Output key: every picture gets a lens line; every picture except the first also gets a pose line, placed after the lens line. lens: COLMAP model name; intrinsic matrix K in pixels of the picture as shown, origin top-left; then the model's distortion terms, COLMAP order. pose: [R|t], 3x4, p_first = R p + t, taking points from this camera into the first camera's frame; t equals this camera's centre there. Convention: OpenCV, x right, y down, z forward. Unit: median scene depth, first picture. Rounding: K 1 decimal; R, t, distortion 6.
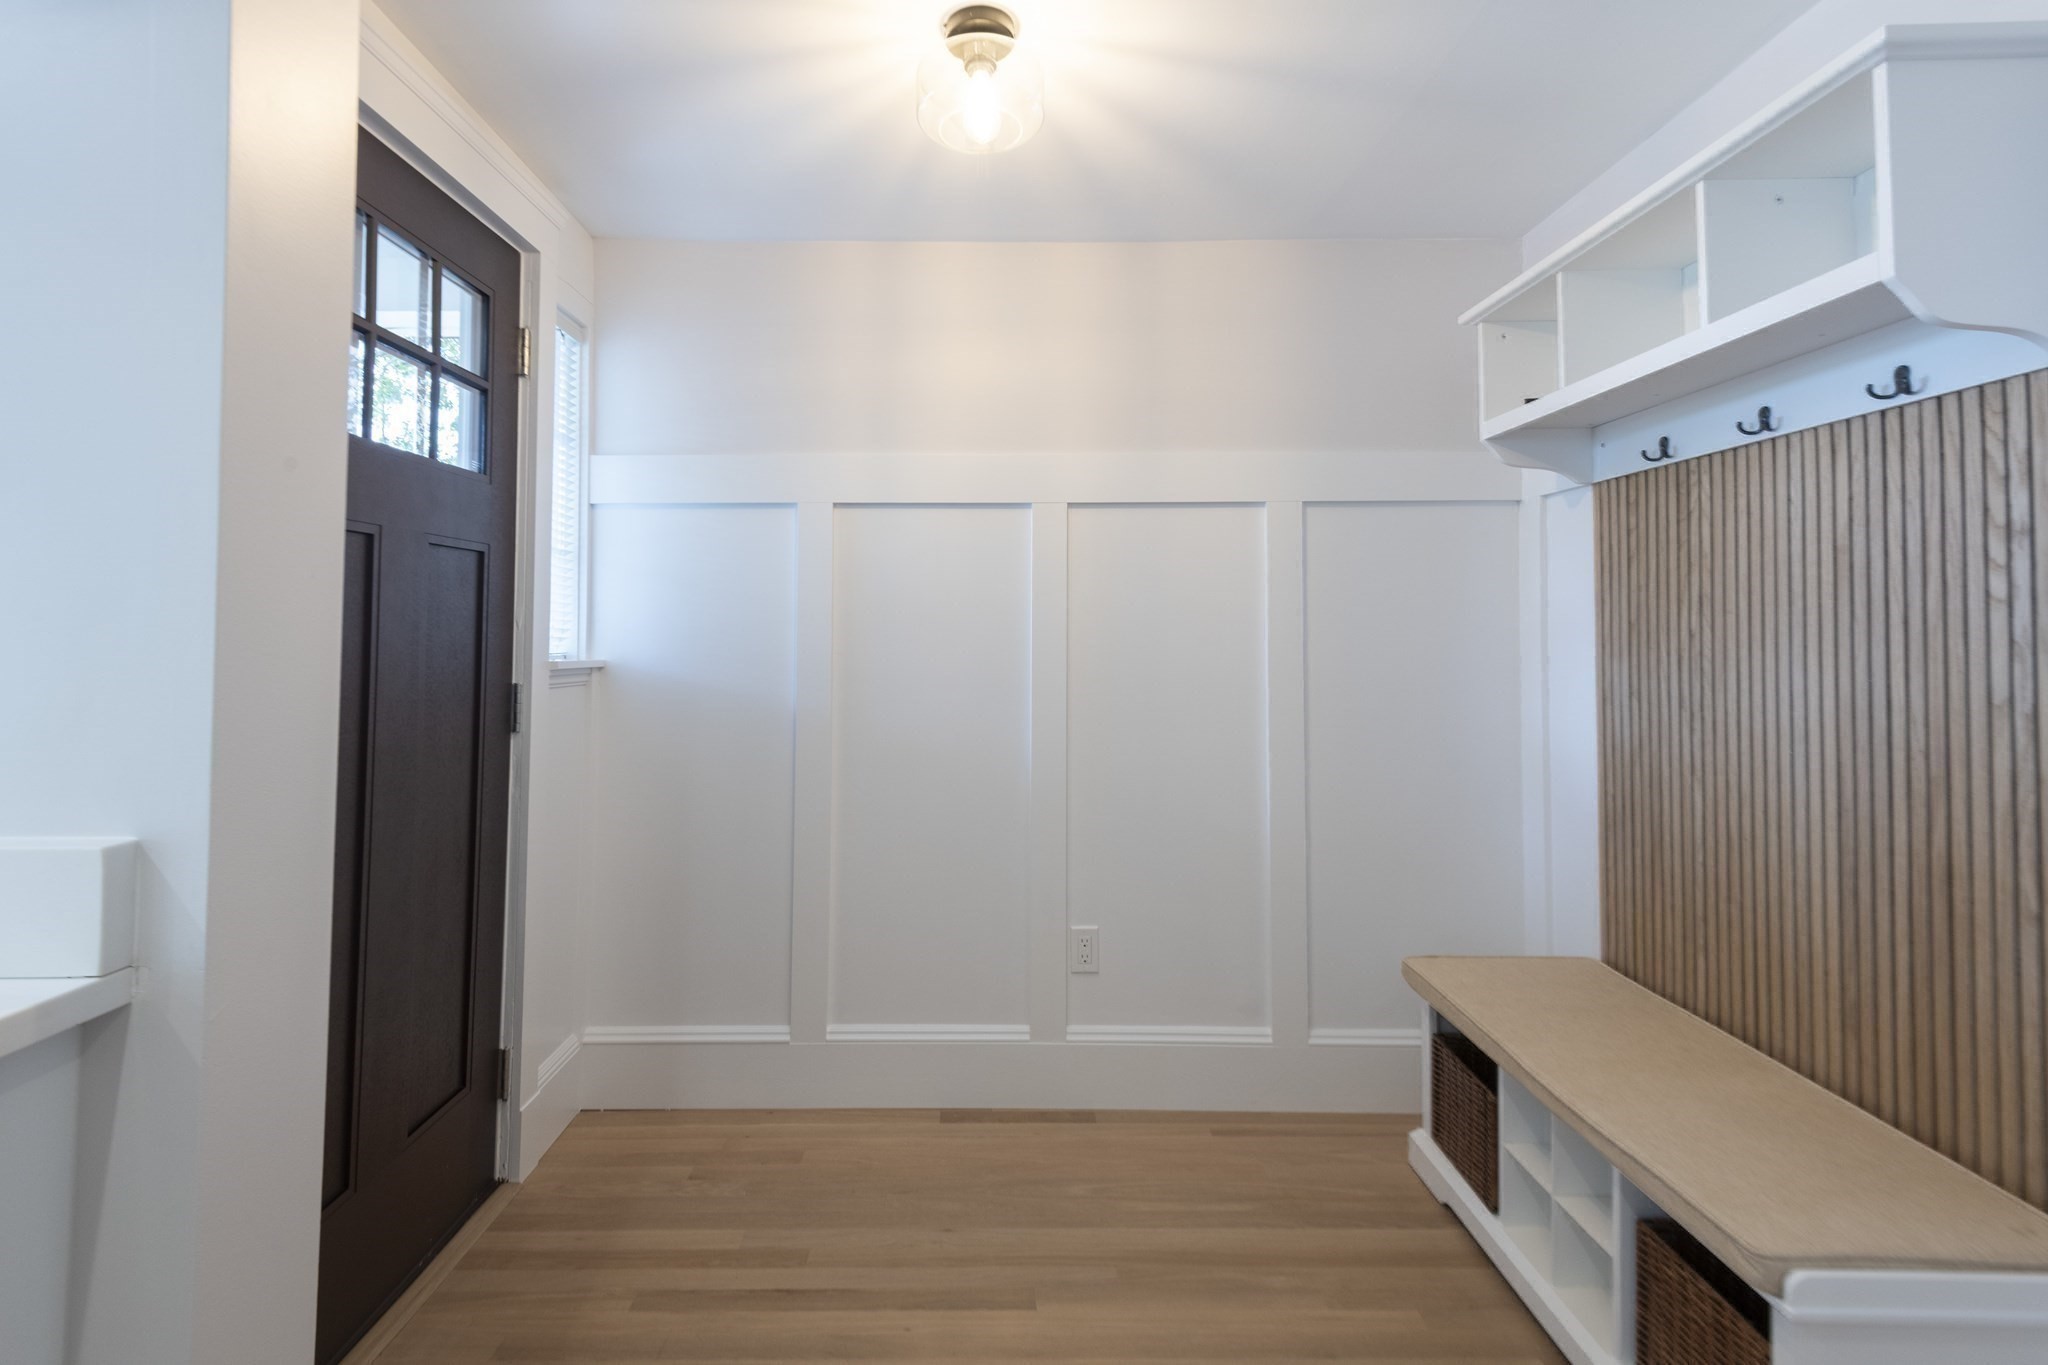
lens RADIAL K [[963.1, 0, 987.7], [0, 963.1, 599.2], [0, 0, 1]] dist [0.001379, -0.000327]
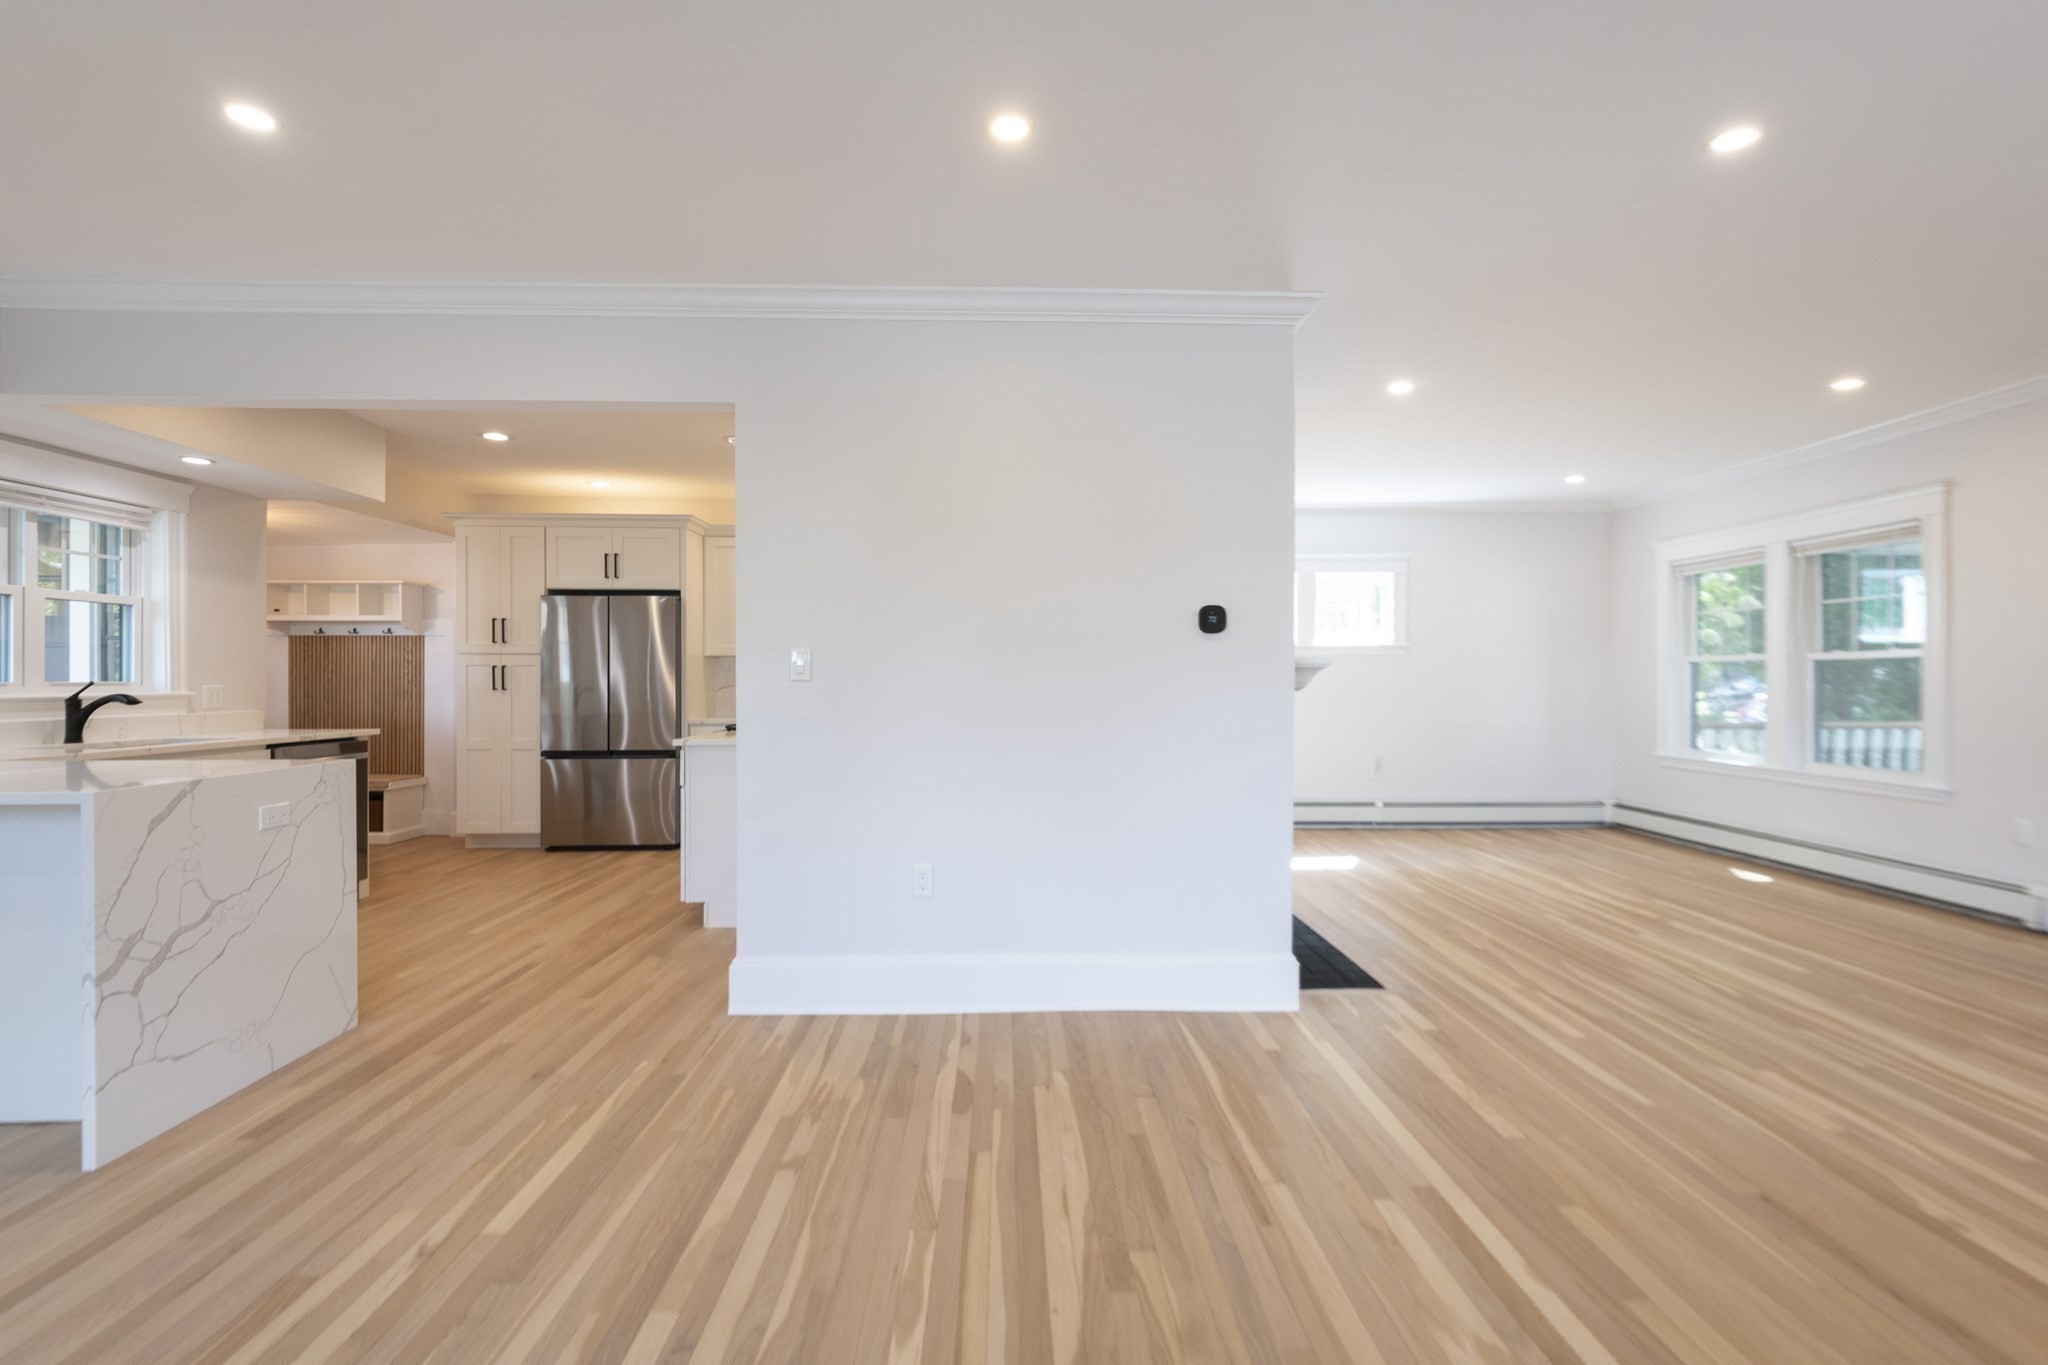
lens RADIAL K [[914.7, 0, 1033.2], [0, 914.7, 687.1], [0, 0, 1]] dist [0.010603, -0.000819]
pose [[-0.040786, -0.006474, 0.999147, -3.238253], [-0.033286, 0.999433, 0.005117, -0.049833], [-0.998613, -0.033049, -0.040979, -1.774256]]
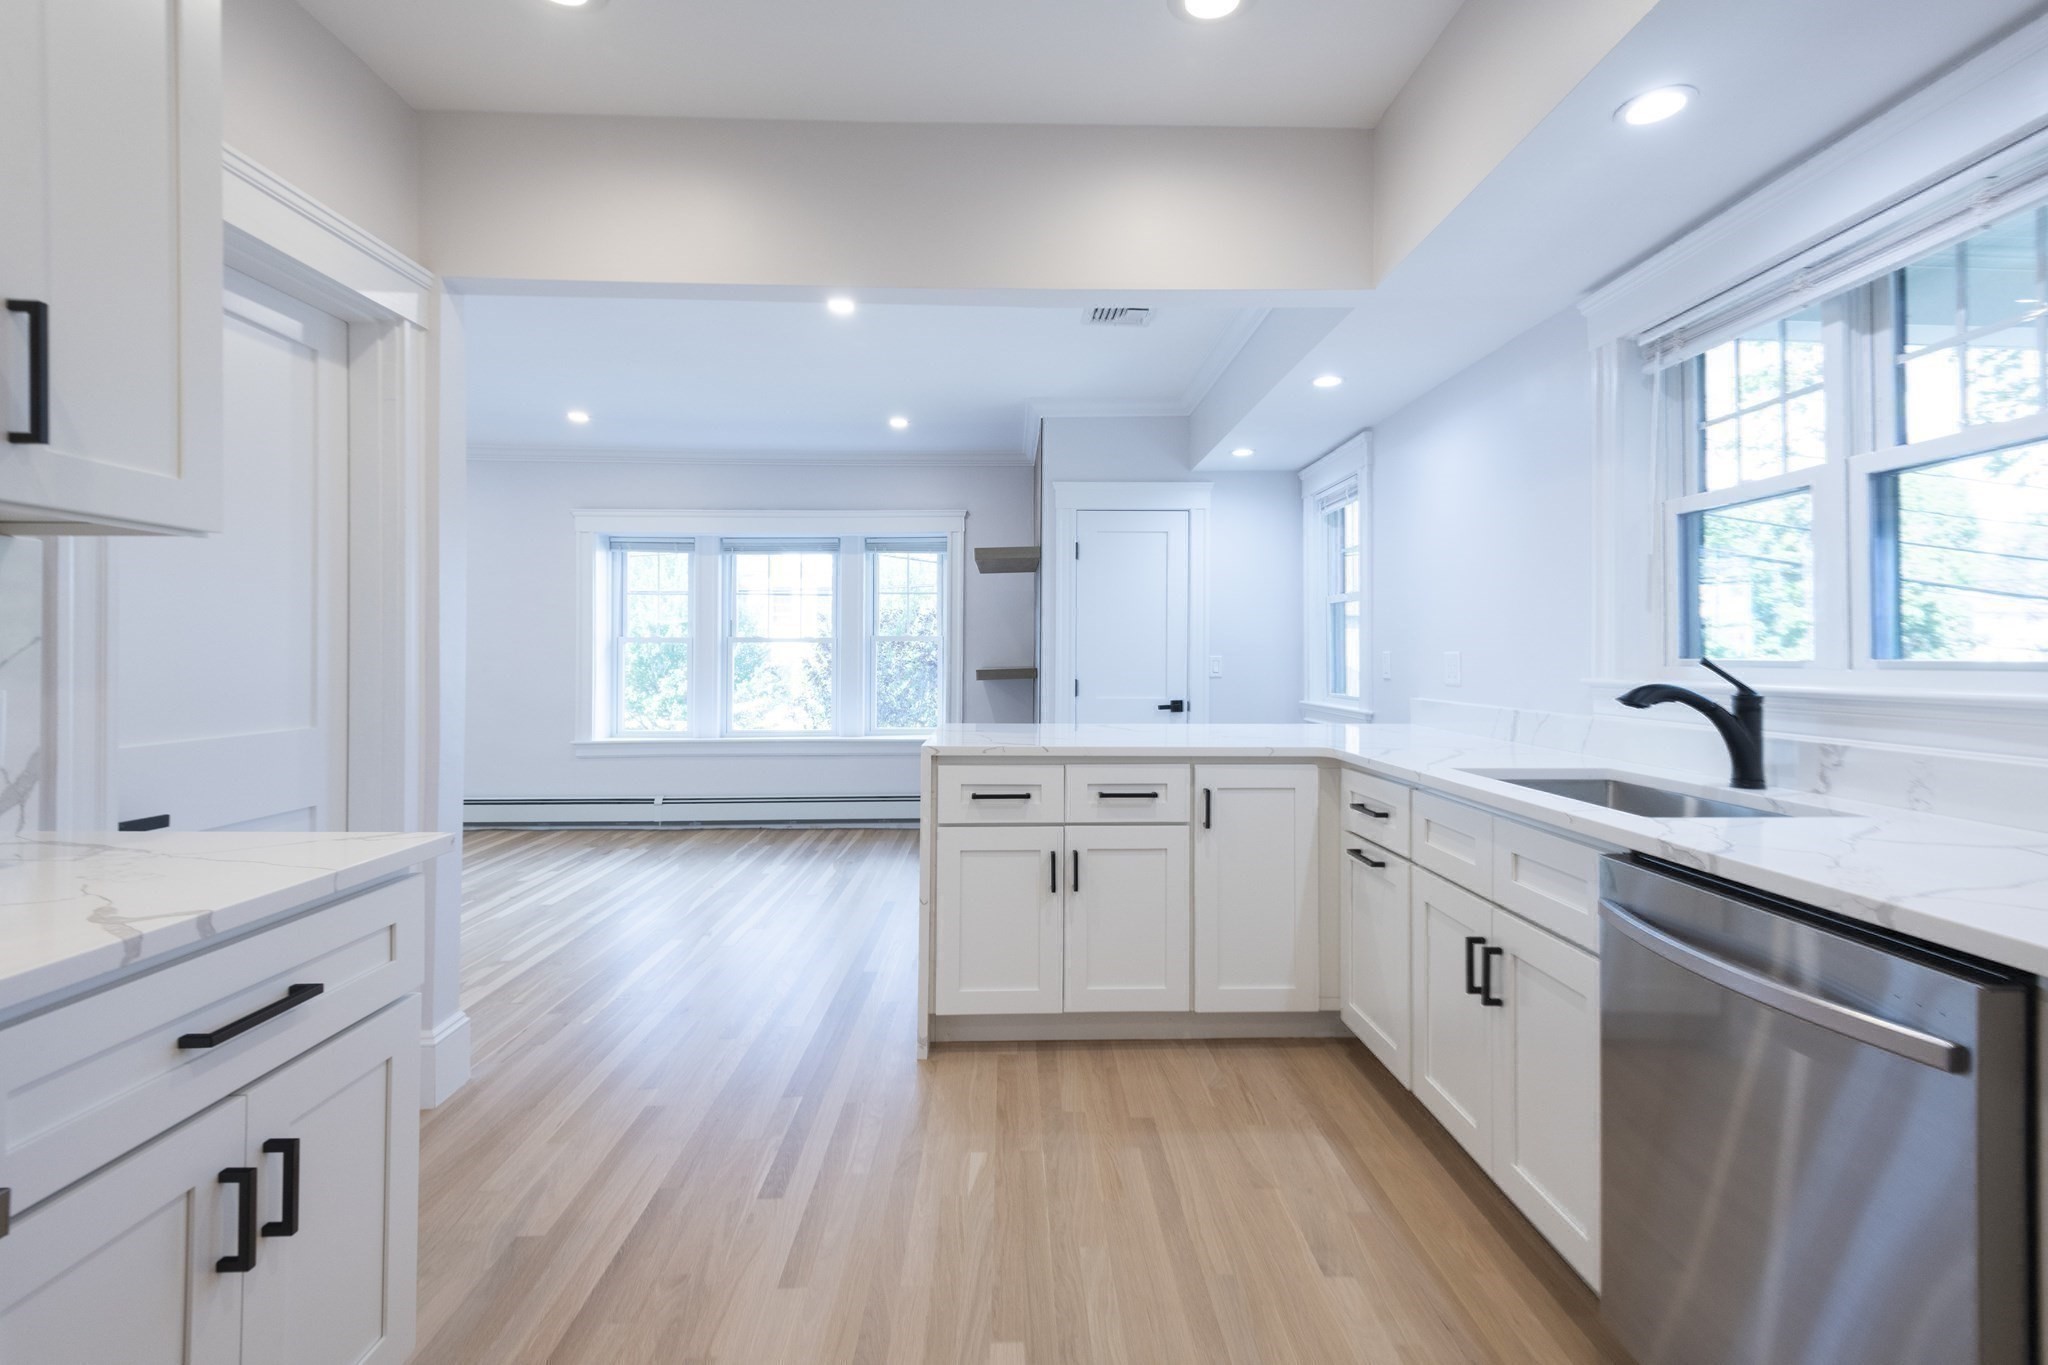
lens RADIAL K [[934.0, 0, 1034.0], [0, 934.0, 648.5], [0, 0, 1]] dist [0.031809, -0.000961]
pose [[0.038906, -0.005493, -0.999228, 0.056801], [0.031744, 0.999487, -0.004258, -0.008009], [0.998739, -0.031554, 0.039060, -0.448961]]
